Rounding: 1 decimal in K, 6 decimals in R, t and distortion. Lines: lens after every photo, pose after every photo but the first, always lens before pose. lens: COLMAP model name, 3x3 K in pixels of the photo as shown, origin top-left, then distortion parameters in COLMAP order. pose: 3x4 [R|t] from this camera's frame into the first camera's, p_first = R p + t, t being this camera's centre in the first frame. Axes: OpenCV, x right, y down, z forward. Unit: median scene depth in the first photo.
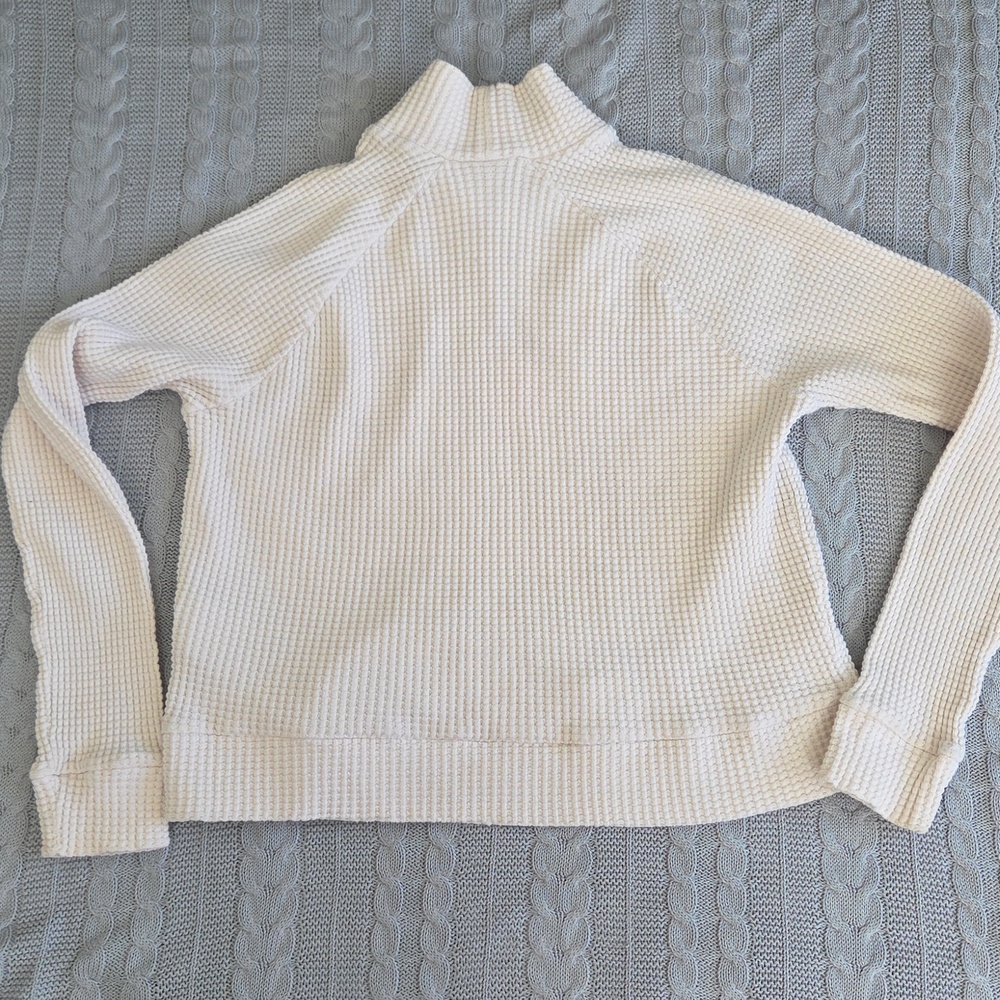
lens RADIAL K [[1332.5, 0, 499.8], [0, 1332.5, 495.9], [0, 0, 1]] dist [0.044219, 0.000000]
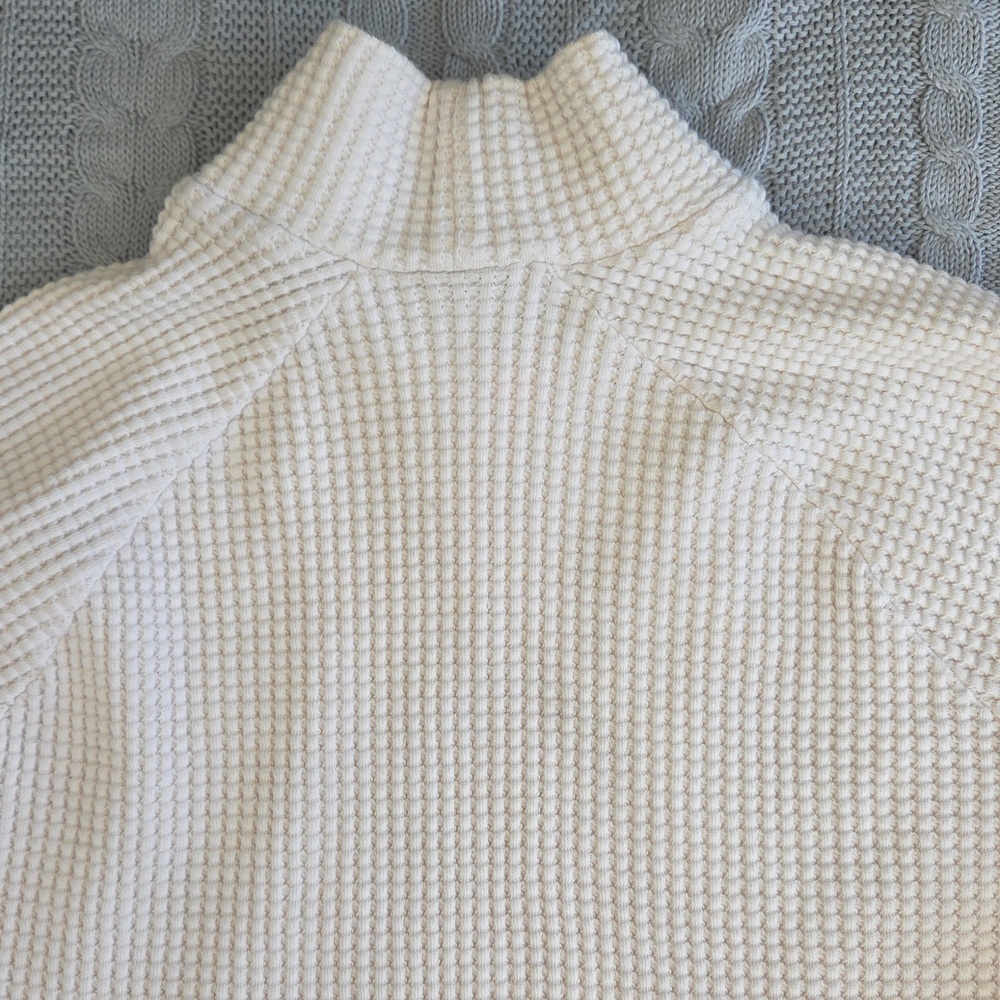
lens RADIAL K [[1332.5, 0, 505.3], [0, 1332.5, 495.9], [0, 0, 1]] dist [0.044219, 0.000000]
pose [[0.999771, 0.009467, -0.019215, 0.013947], [-0.006865, 0.991323, 0.131267, -0.236600], [0.020292, -0.131105, 0.991161, 0.576130]]
